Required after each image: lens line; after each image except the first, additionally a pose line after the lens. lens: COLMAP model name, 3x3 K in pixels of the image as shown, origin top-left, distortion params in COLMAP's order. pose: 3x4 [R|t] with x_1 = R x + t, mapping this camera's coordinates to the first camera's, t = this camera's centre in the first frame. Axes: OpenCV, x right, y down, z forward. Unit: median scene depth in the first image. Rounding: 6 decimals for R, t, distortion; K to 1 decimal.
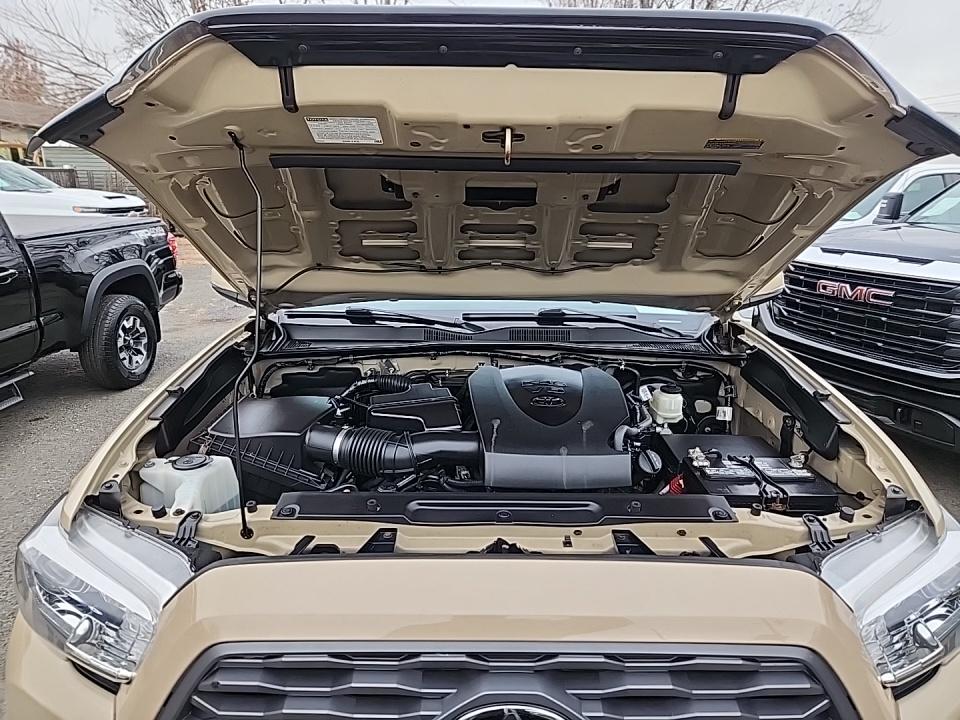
lens RADIAL K [[644.7, 0, 484.5], [0, 644.7, 359.3], [0, 0, 1]] dist [0.054652, -0.045780]
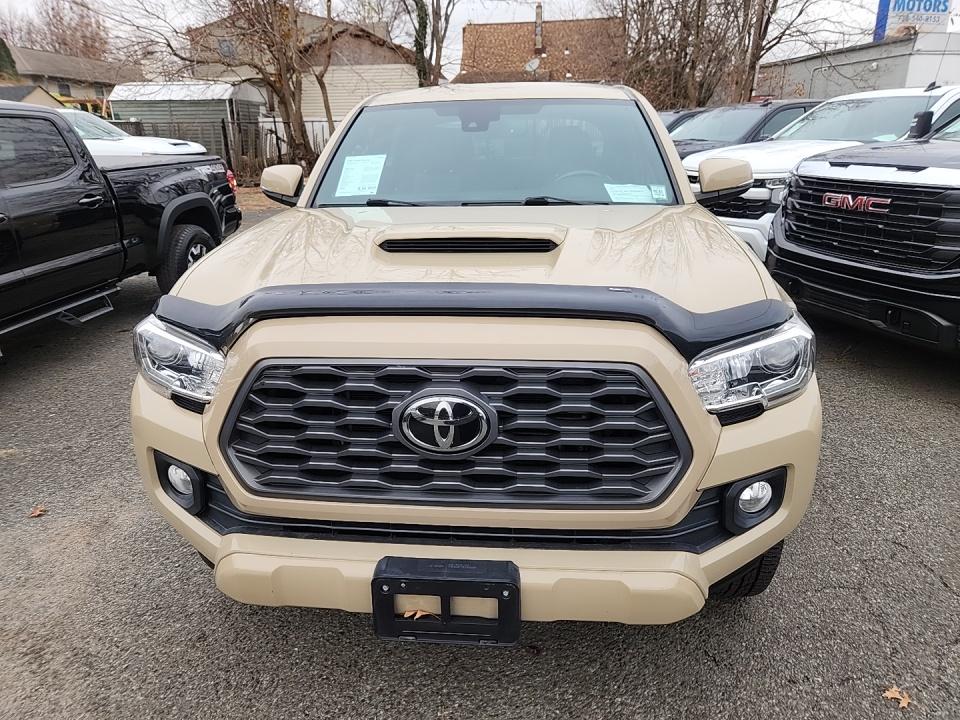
lens RADIAL K [[648.9, 0, 480.4], [0, 648.9, 370.7], [0, 0, 1]] dist [0.058021, -0.049907]
pose [[0.995809, 0.006892, -0.091202, 0.058610], [0.000779, 0.996481, 0.083813, 0.071220], [0.091459, -0.083533, 0.992299, -0.117931]]
